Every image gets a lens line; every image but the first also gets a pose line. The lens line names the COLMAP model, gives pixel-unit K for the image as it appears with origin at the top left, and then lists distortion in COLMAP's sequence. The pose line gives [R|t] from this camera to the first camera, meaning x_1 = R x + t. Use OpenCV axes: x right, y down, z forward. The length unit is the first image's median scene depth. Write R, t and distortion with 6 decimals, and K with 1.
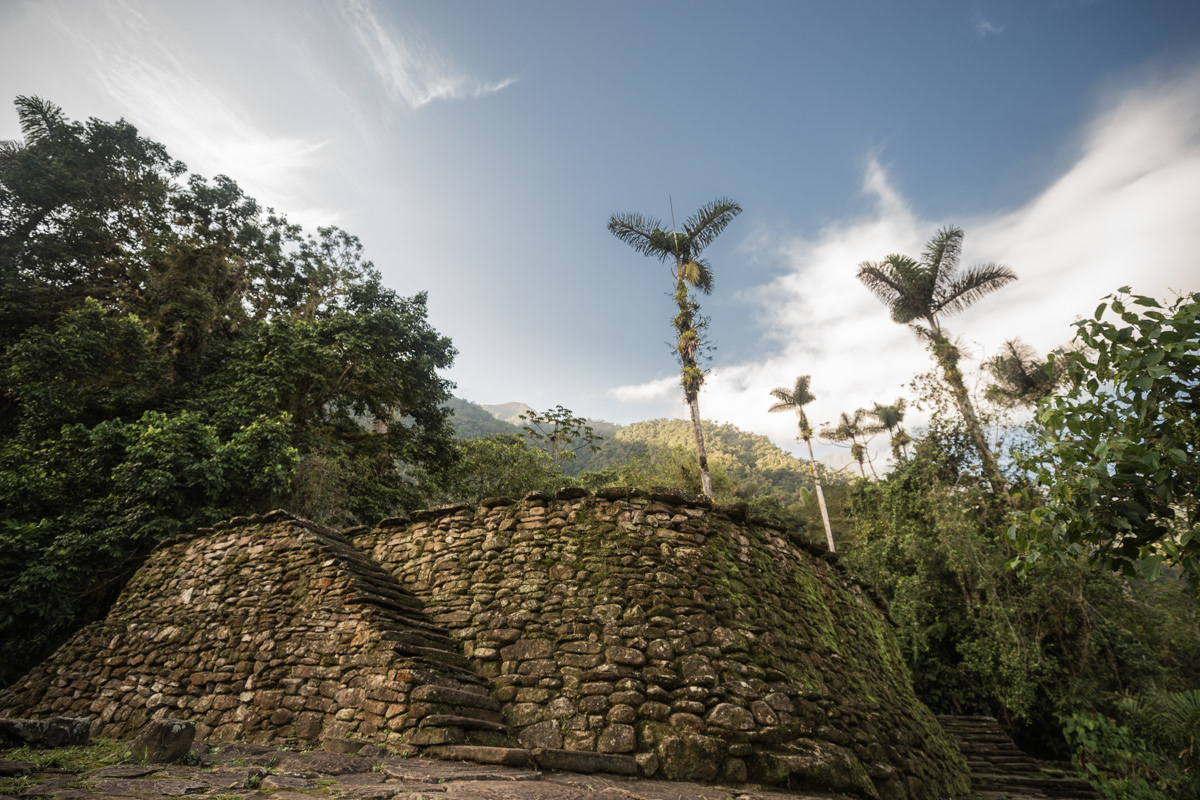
lens RADIAL K [[559.7, 0, 602.3], [0, 559.7, 401.0], [0, 0, 1]] dist [0.000218, -0.000006]
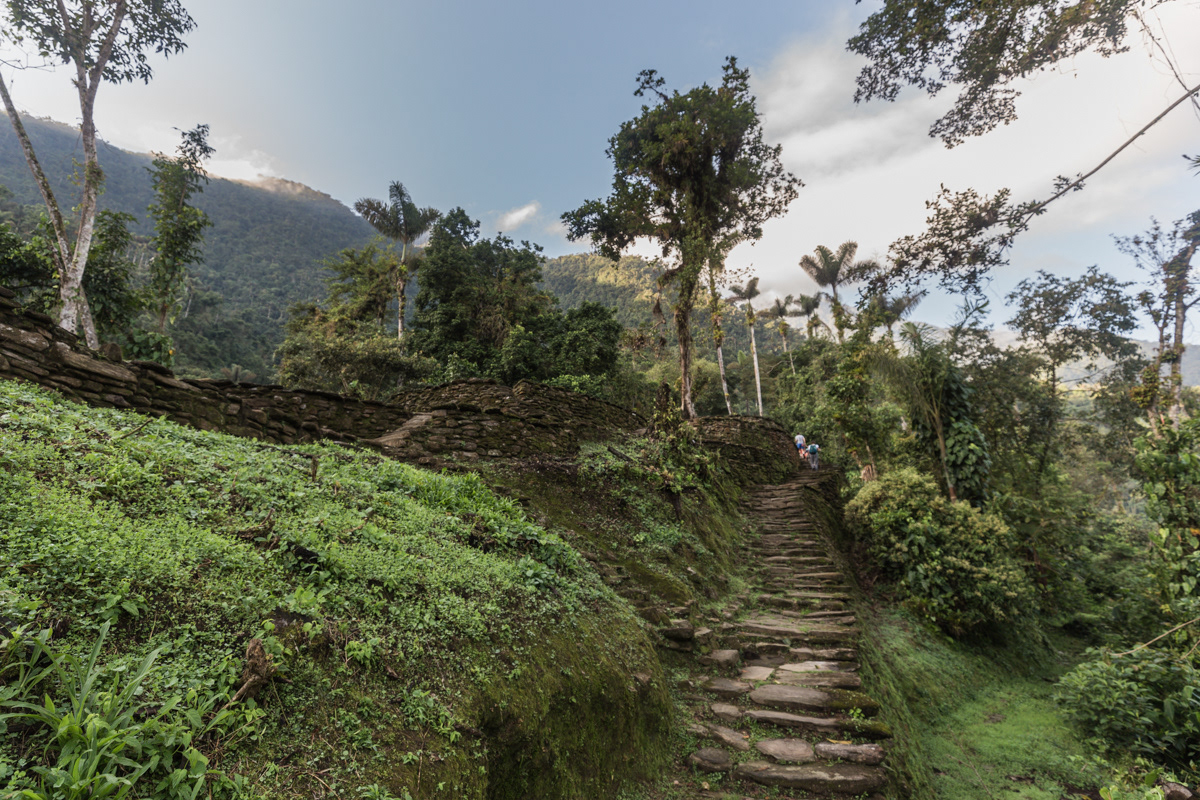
lens RADIAL K [[559.7, 0, 598.6], [0, 559.7, 404.3], [0, 0, 1]] dist [0.000218, -0.000006]
pose [[0.992565, 0.005217, 0.121603, -0.179936], [-0.040475, 0.956370, 0.289342, -0.126921], [-0.114788, -0.292112, 0.949470, -0.342866]]
